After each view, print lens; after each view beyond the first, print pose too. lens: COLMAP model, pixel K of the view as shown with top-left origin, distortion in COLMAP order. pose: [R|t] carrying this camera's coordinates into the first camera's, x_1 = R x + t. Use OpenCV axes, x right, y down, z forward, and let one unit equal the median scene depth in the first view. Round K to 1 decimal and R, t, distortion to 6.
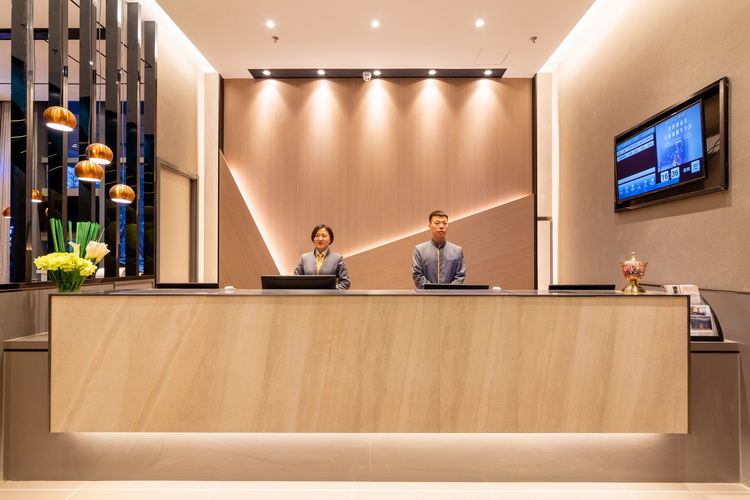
lens RADIAL K [[358.9, 0, 371.0], [0, 358.9, 259.9], [0, 0, 1]] dist [-0.001149, -0.003674]
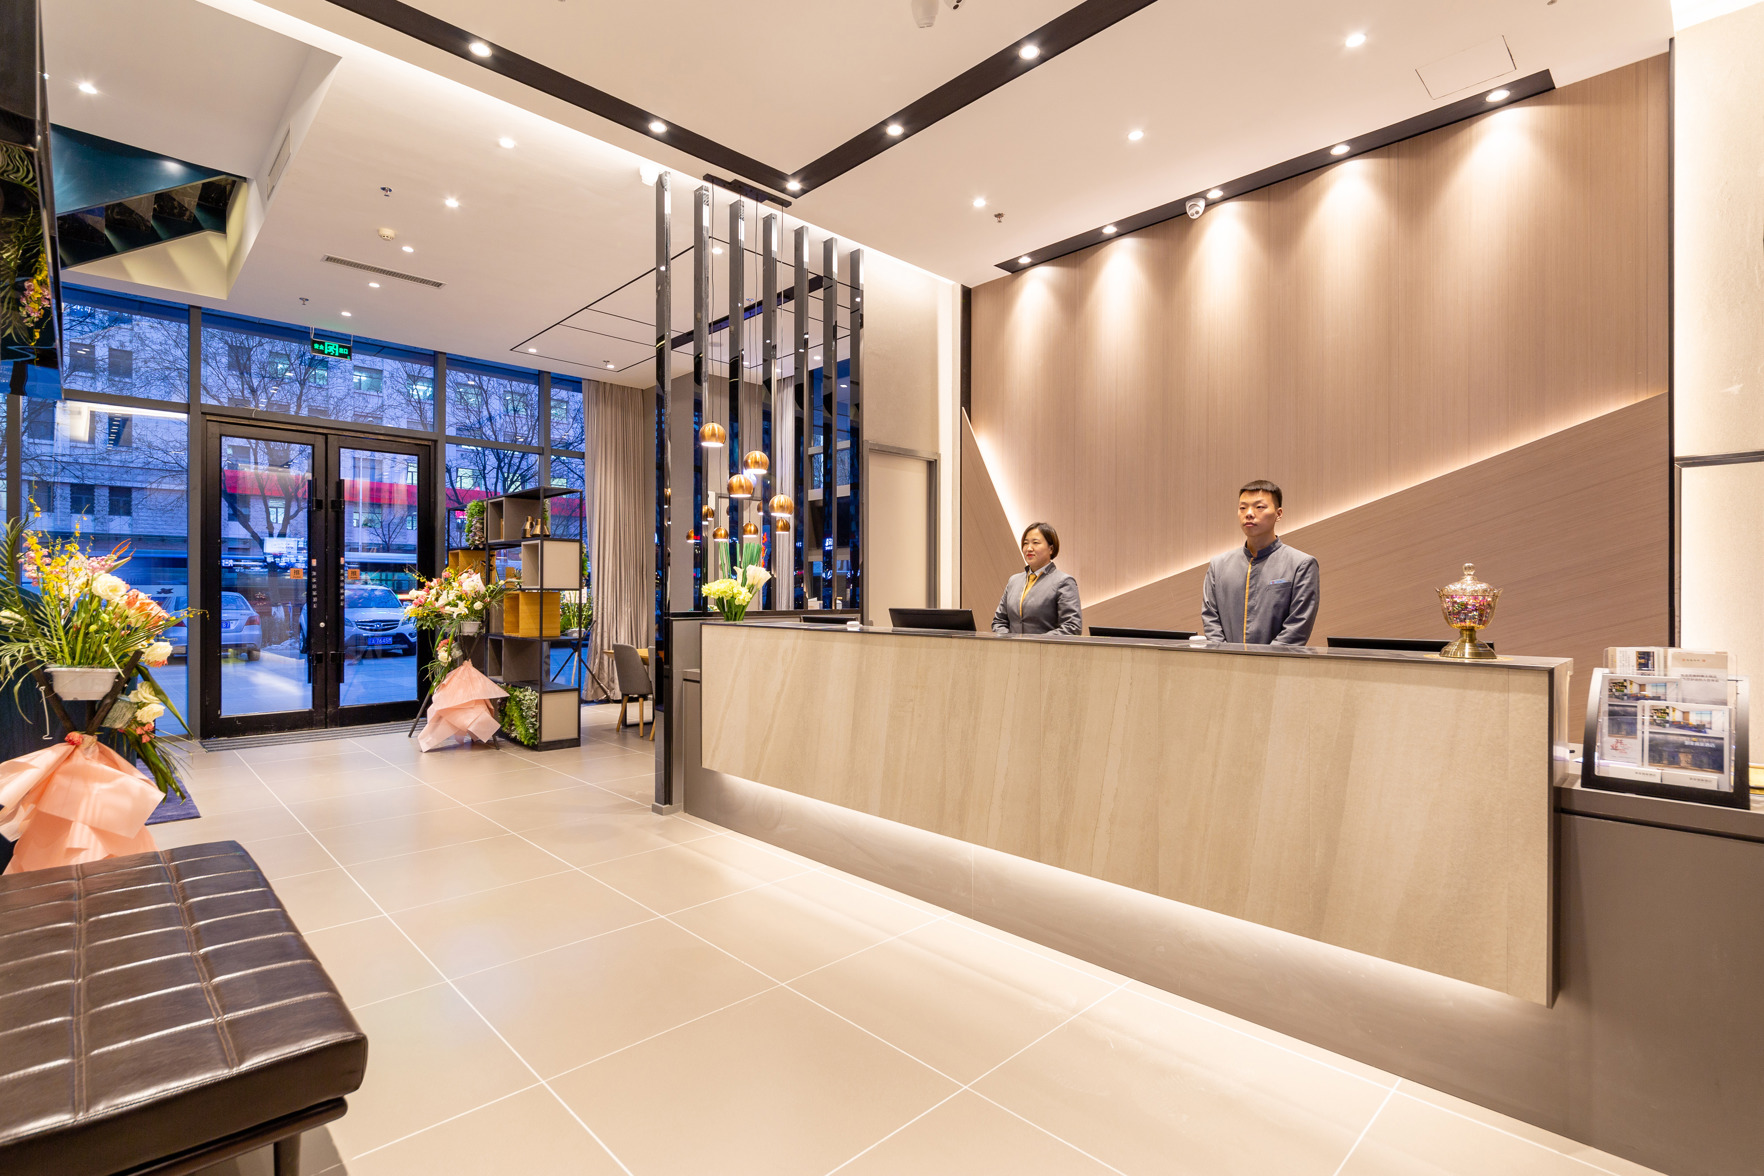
lens RADIAL K [[844.2, 0, 886.8], [0, 844.2, 591.5], [0, 0, 1]] dist [-0.001149, -0.003674]
pose [[0.695975, -0.000618, -0.718066, 0.958145], [0.004750, 0.999982, 0.003743, 0.004530], [0.718050, -0.006015, 0.695965, -0.188590]]
